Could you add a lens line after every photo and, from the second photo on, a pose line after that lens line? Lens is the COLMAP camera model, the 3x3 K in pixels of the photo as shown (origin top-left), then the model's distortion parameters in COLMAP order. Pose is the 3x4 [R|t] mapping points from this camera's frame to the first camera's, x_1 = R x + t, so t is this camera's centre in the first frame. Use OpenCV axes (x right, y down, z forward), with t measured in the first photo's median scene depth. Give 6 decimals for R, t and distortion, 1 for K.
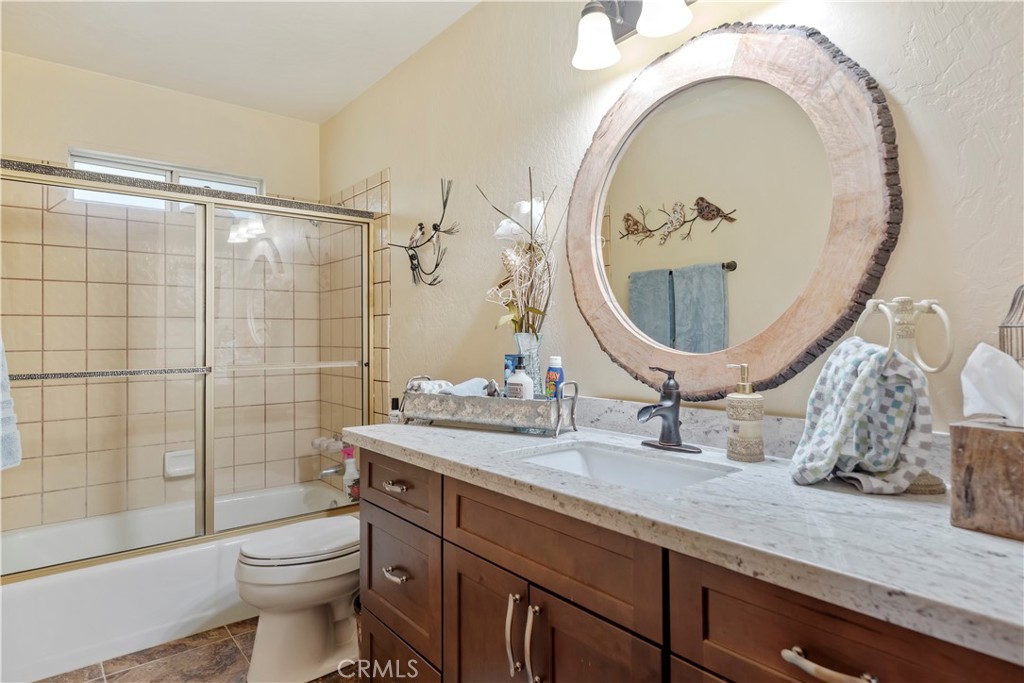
lens RADIAL K [[572.3, 0, 512.0], [0, 572.3, 341.5], [0, 0, 1]] dist [-0.002882, 0.000861]
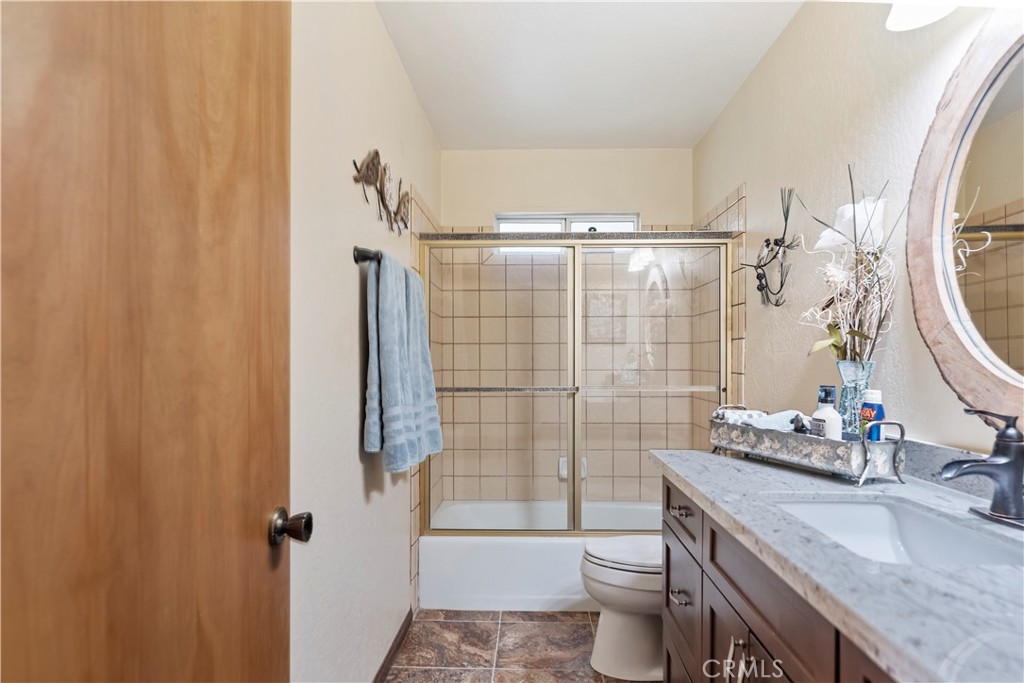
lens RADIAL K [[594.0, 0, 514.0], [0, 594.0, 377.7], [0, 0, 1]] dist [-0.003057, 0.001252]
pose [[0.754879, 0.025585, -0.655365, 0.228190], [-0.008765, 0.999543, 0.028925, -0.011090], [0.655806, -0.016090, 0.754758, 0.010694]]
